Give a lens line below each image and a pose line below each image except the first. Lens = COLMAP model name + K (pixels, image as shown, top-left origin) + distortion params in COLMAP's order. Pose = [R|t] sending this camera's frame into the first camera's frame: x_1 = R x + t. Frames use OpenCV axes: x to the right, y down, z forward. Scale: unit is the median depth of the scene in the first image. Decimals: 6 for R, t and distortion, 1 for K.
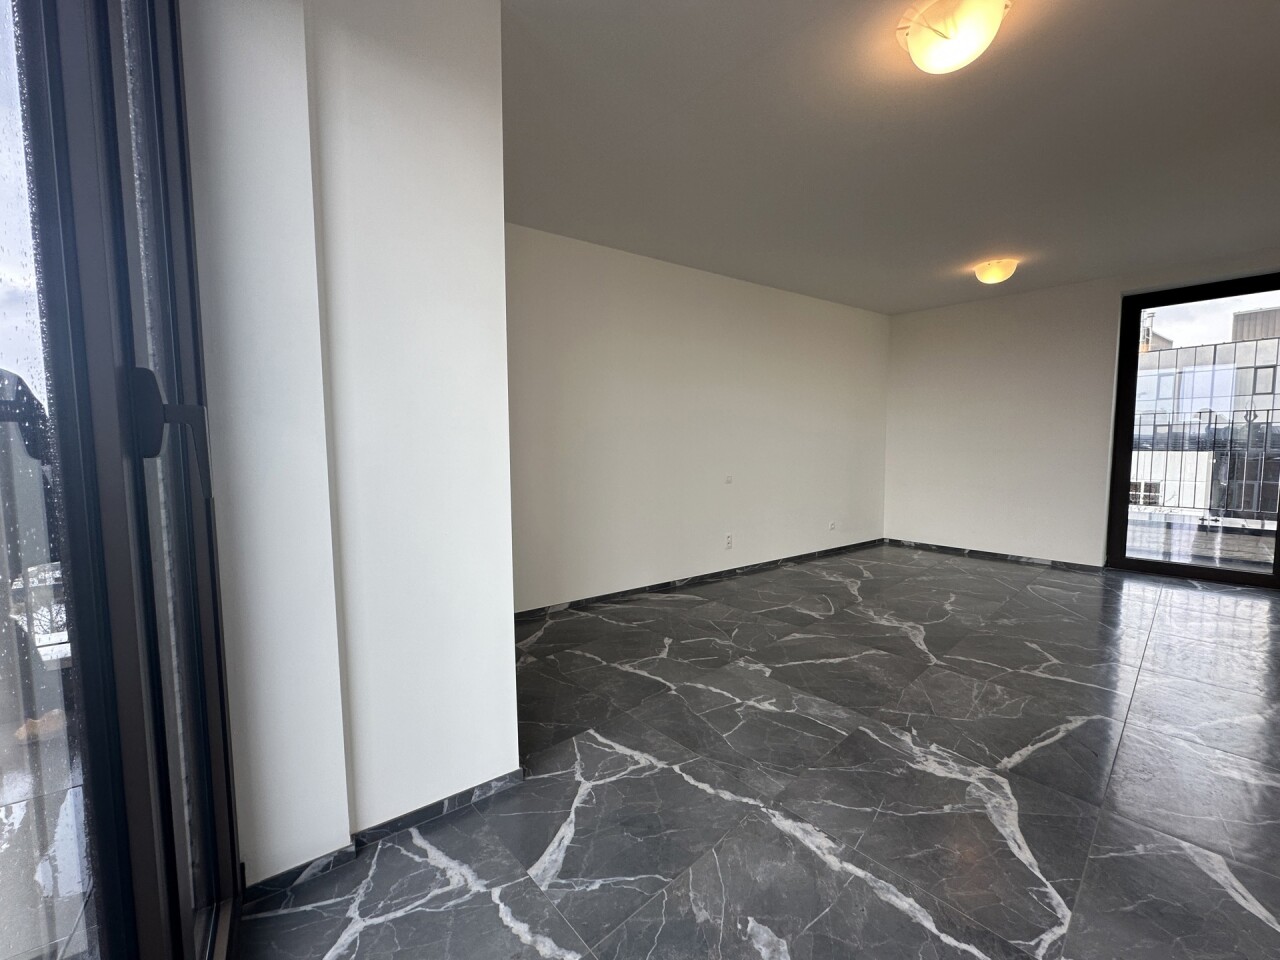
lens RADIAL K [[512.3, 0, 639.7], [0, 512.3, 485.2], [0, 0, 1]] dist [-0.001667, -0.000012]
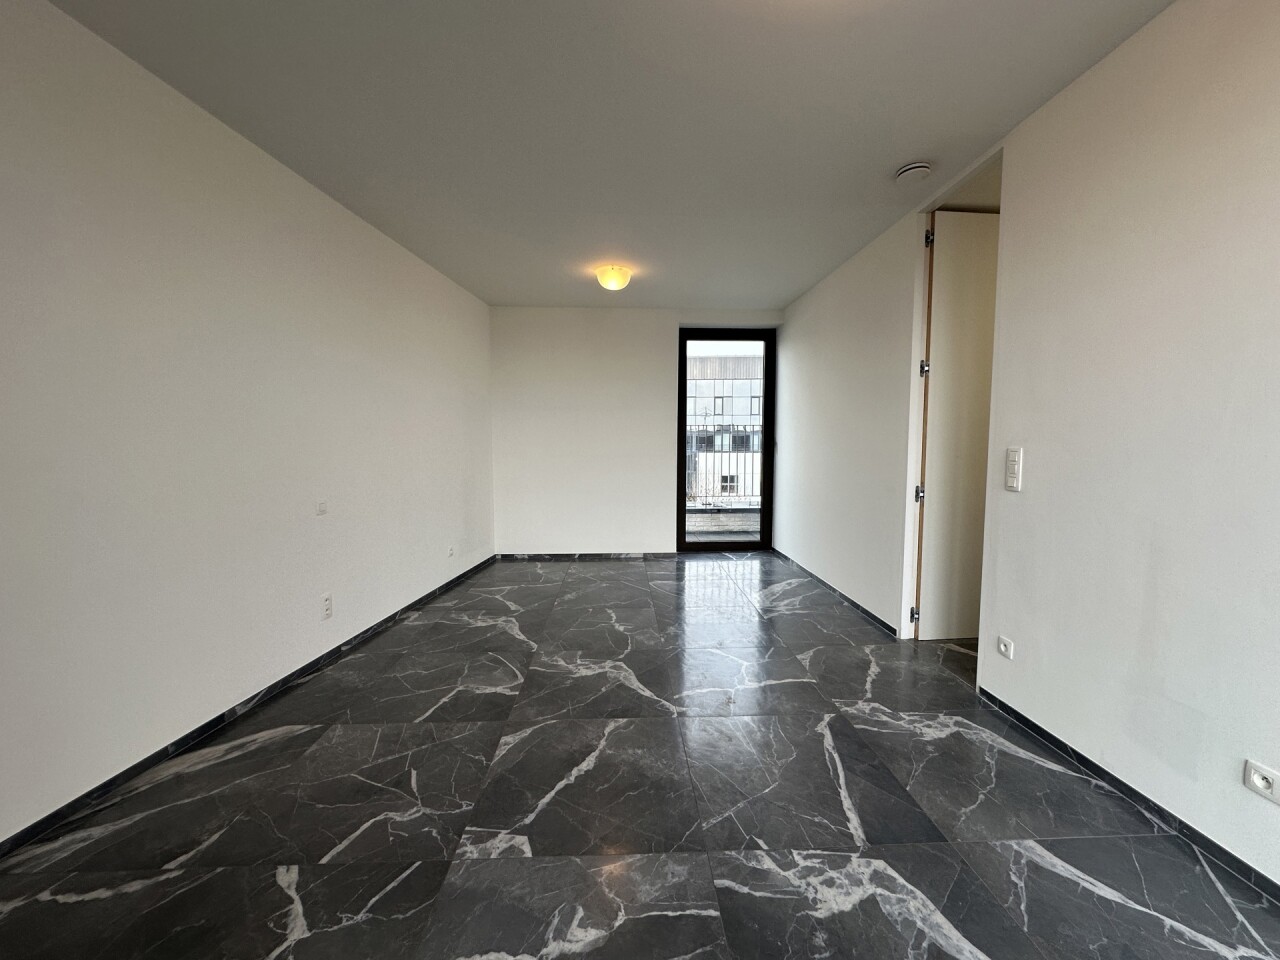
lens RADIAL K [[512.3, 0, 641.6], [0, 512.3, 480.2], [0, 0, 1]] dist [-0.001667, -0.000012]
pose [[0.638790, -0.049213, 0.767805, -0.067173], [0.062062, 0.997996, 0.012333, -0.035671], [-0.766874, 0.039773, 0.640565, 0.374950]]
